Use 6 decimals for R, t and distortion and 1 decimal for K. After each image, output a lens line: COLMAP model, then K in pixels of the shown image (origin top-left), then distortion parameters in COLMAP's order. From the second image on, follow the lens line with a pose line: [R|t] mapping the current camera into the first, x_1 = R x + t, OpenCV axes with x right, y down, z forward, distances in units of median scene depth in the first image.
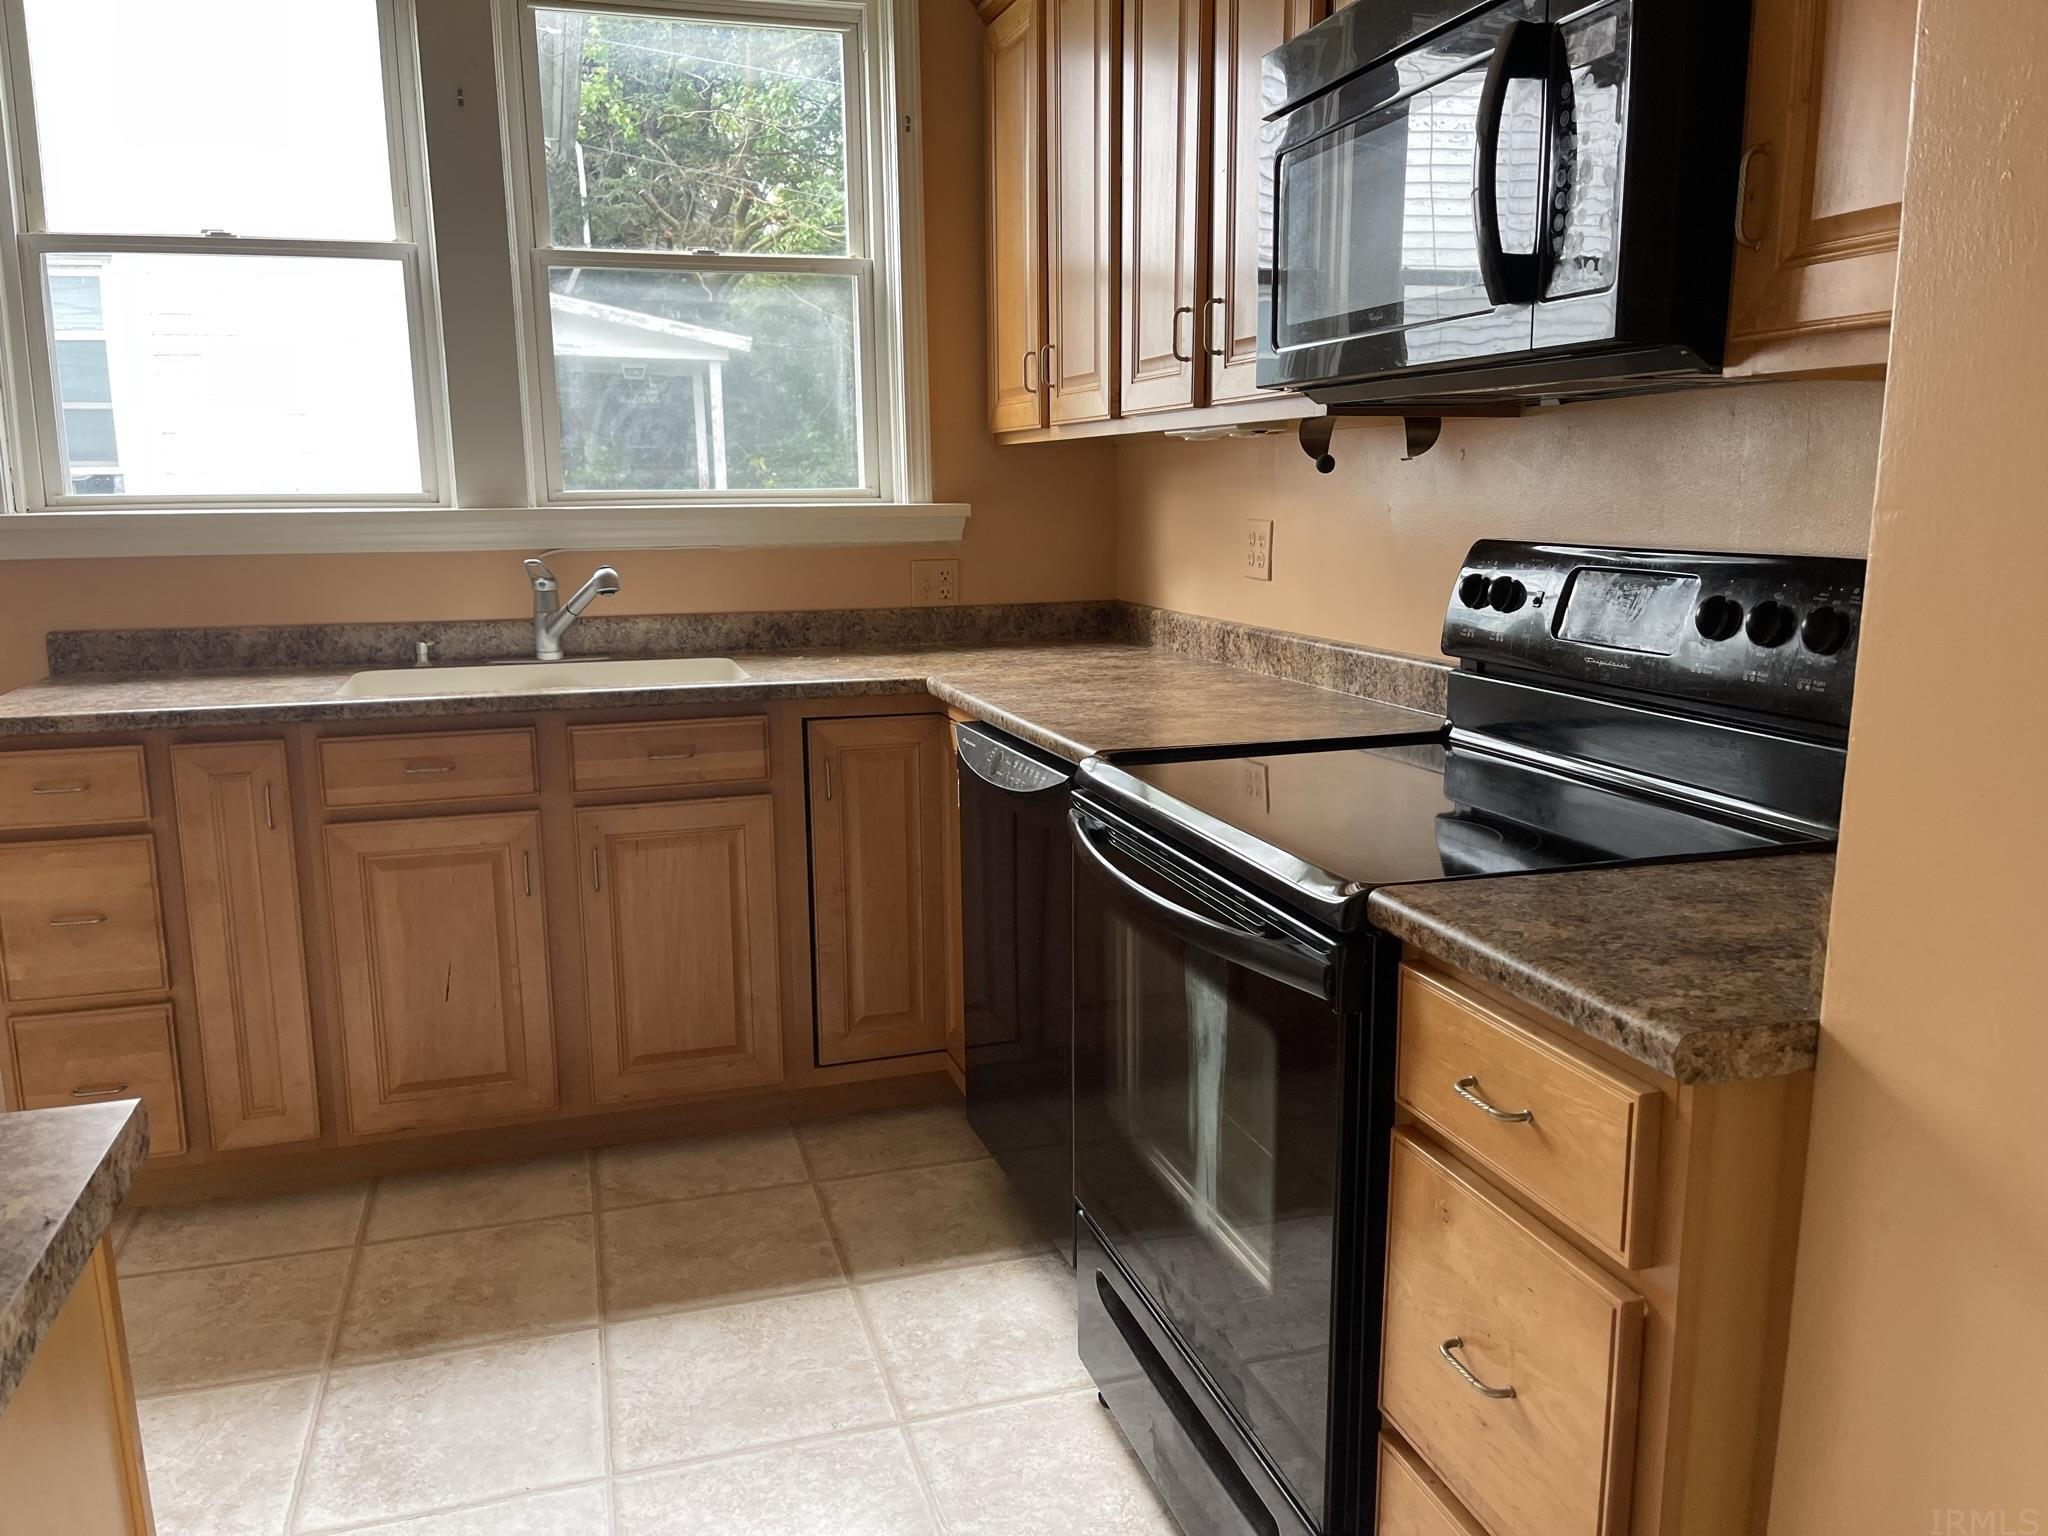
lens RADIAL K [[1559.5, 0, 1017.7], [0, 1559.5, 770.6], [0, 0, 1]] dist [0.072514, -0.094388]
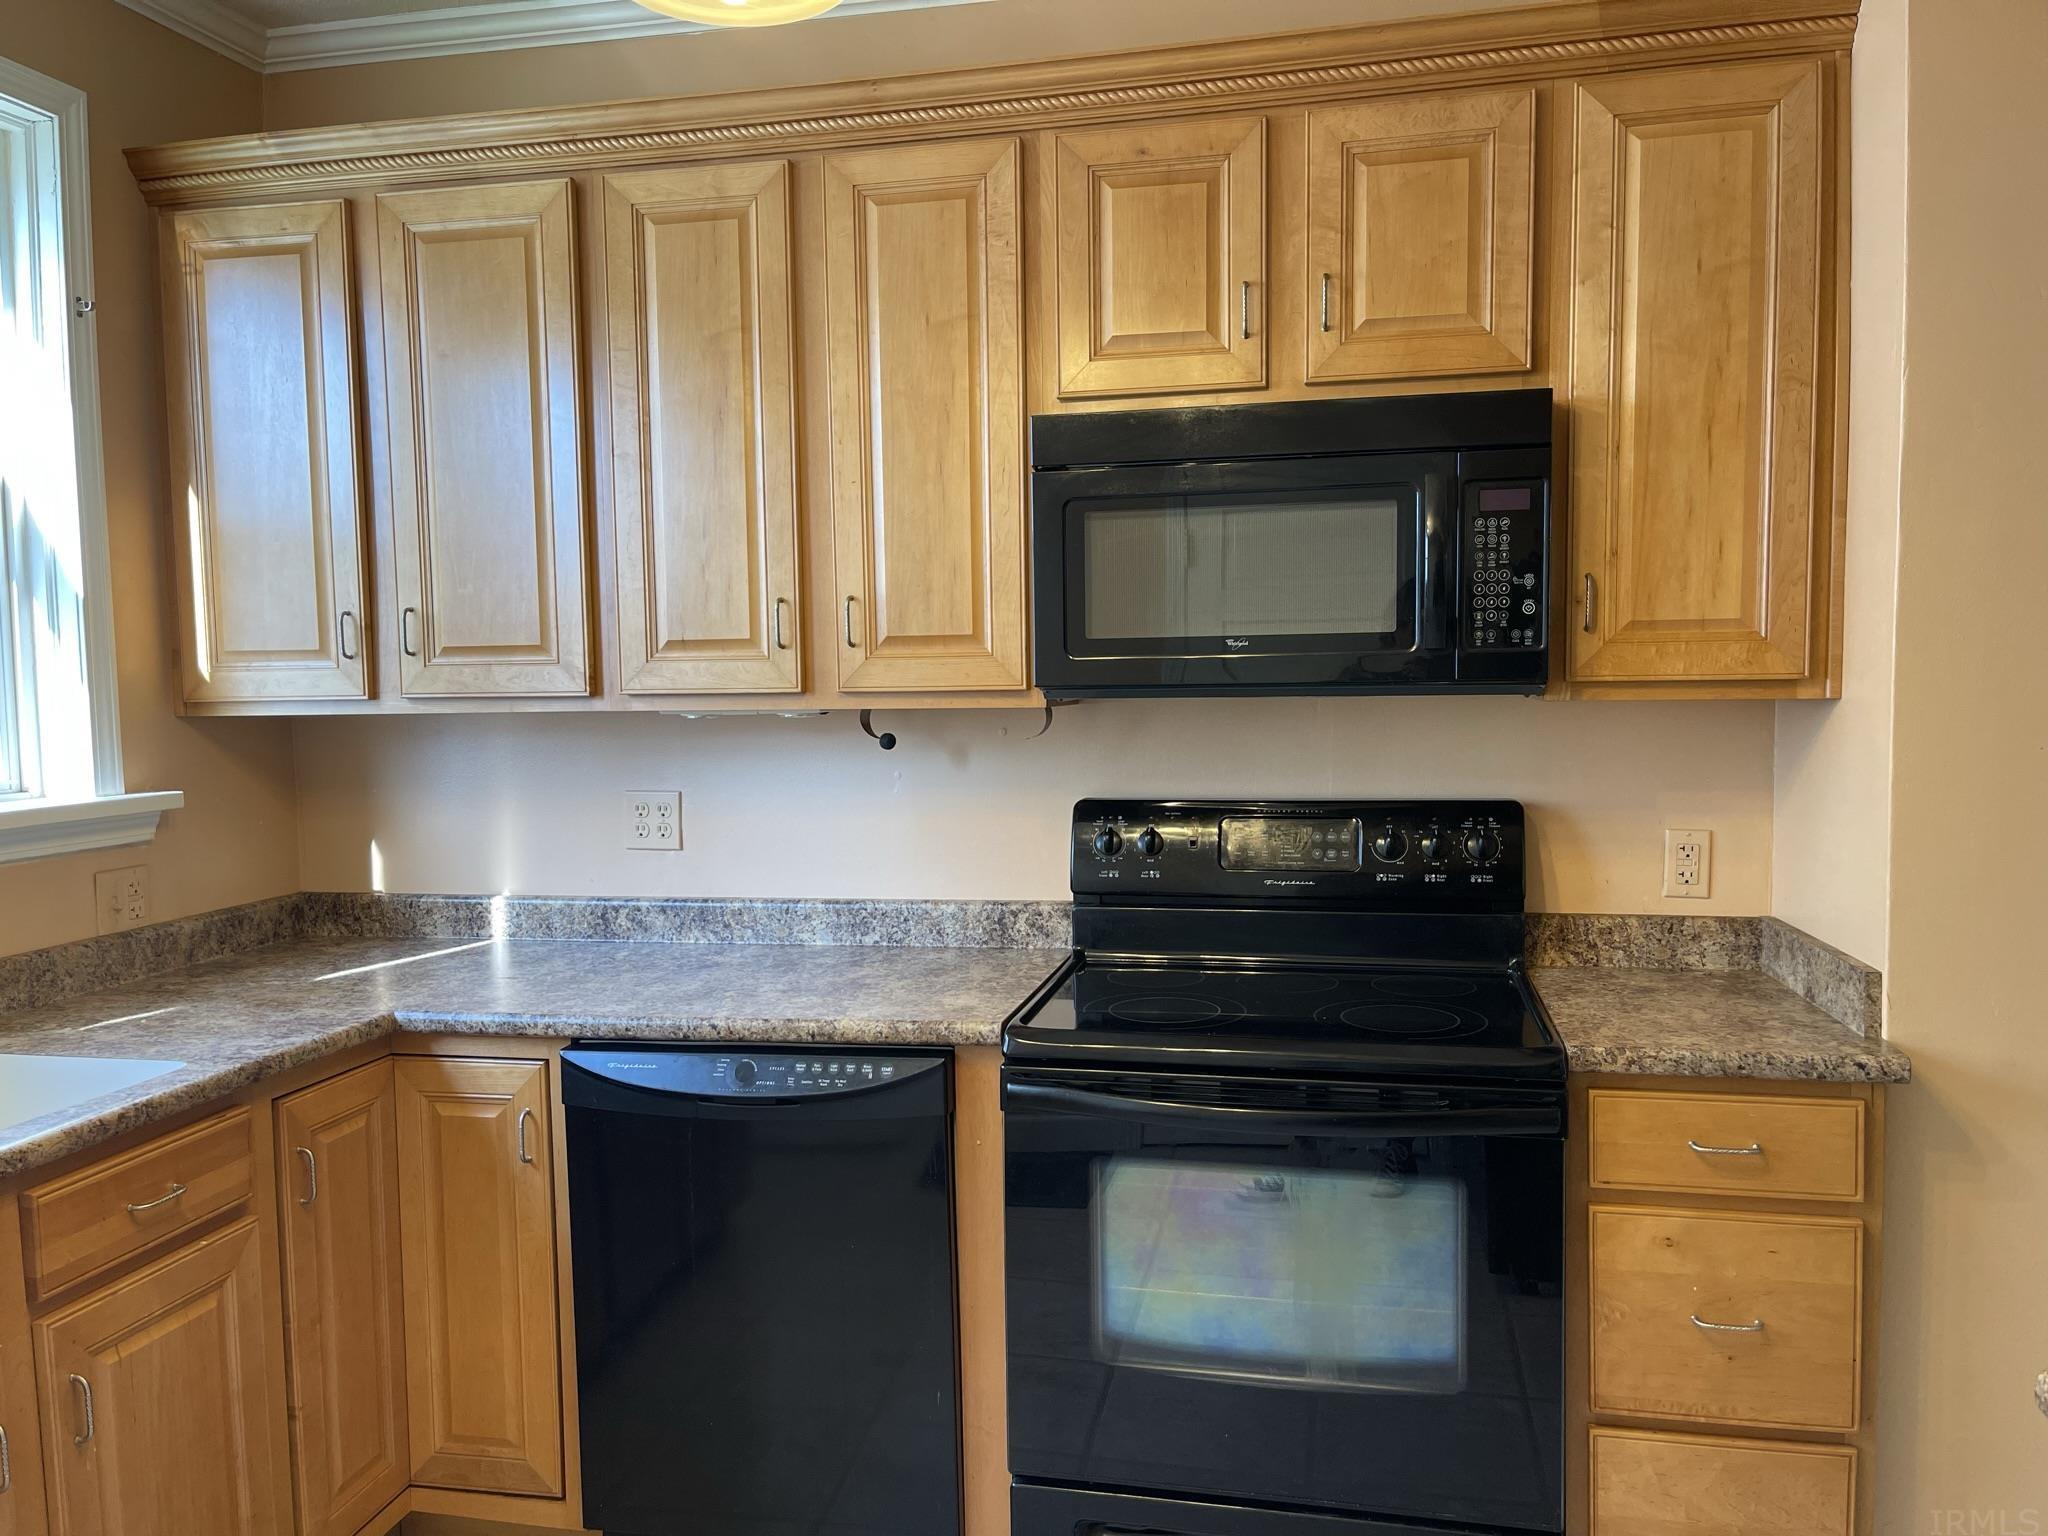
lens RADIAL K [[1559.5, 0, 1017.7], [0, 1559.5, 770.6], [0, 0, 1]] dist [0.072514, -0.094388]
pose [[0.479108, -0.054866, 0.876040, -0.610326], [0.168318, 0.985266, -0.030347, -0.104183], [-0.861467, 0.161993, 0.481283, 0.318531]]
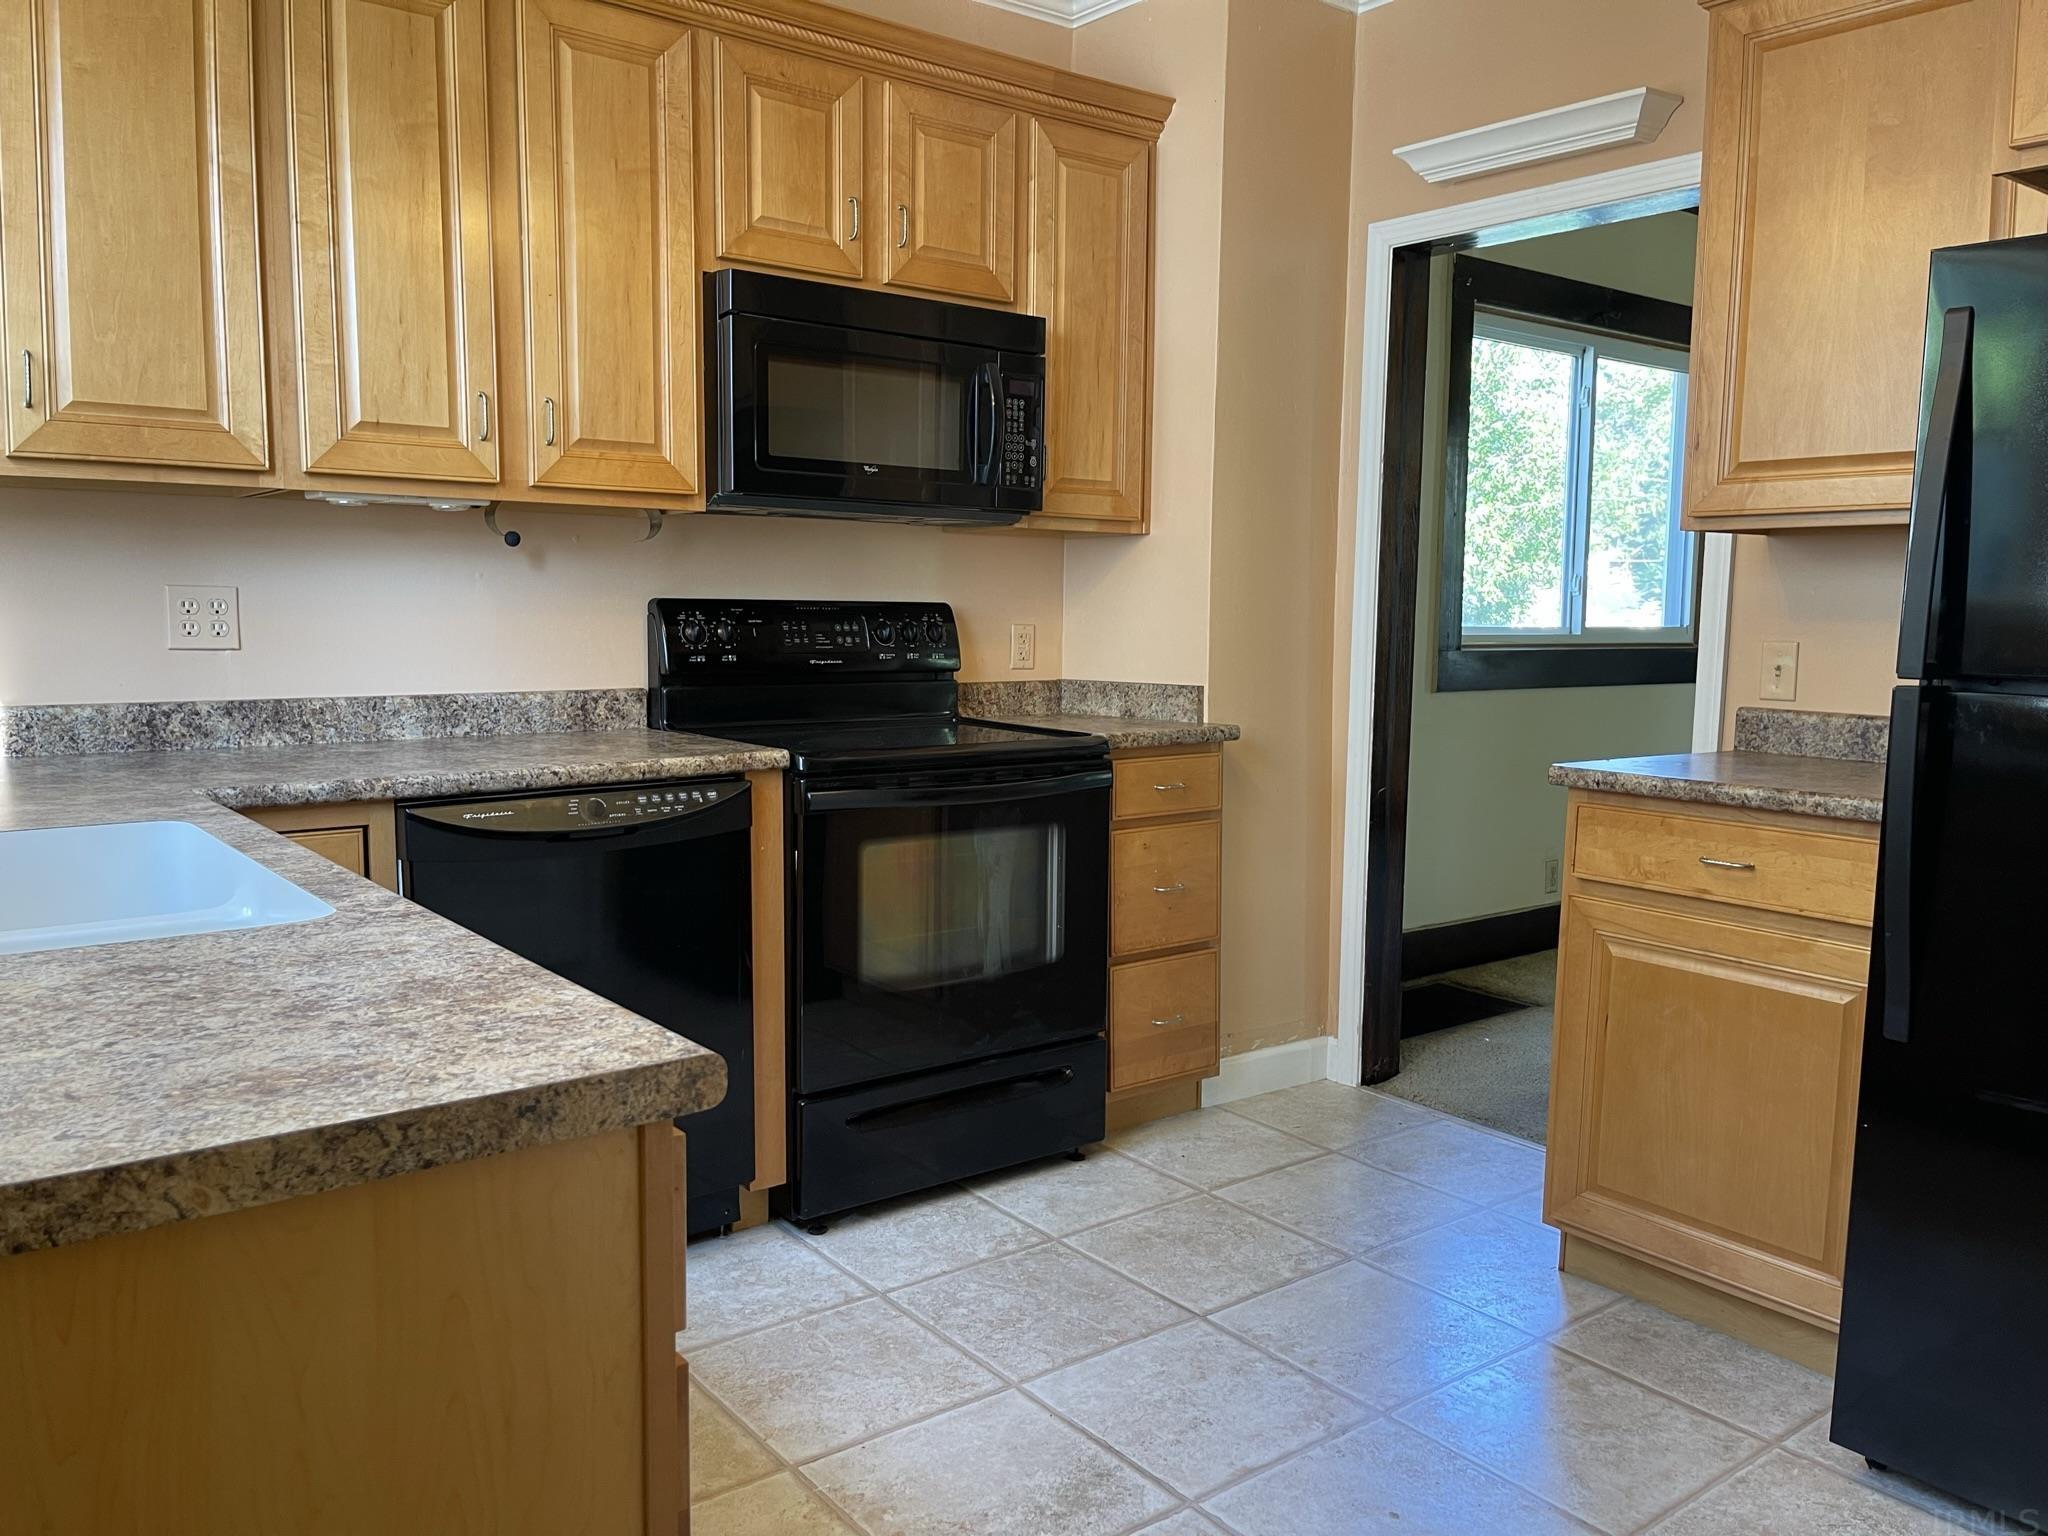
lens RADIAL K [[1568.3, 0, 1037.3], [0, 1568.3, 761.6], [0, 0, 1]] dist [0.064748, -0.088822]
pose [[-0.375303, -0.087730, 0.922741, -0.910730], [0.157824, 0.974925, 0.156883, -0.128948], [-0.913367, 0.204510, -0.352046, 0.904279]]
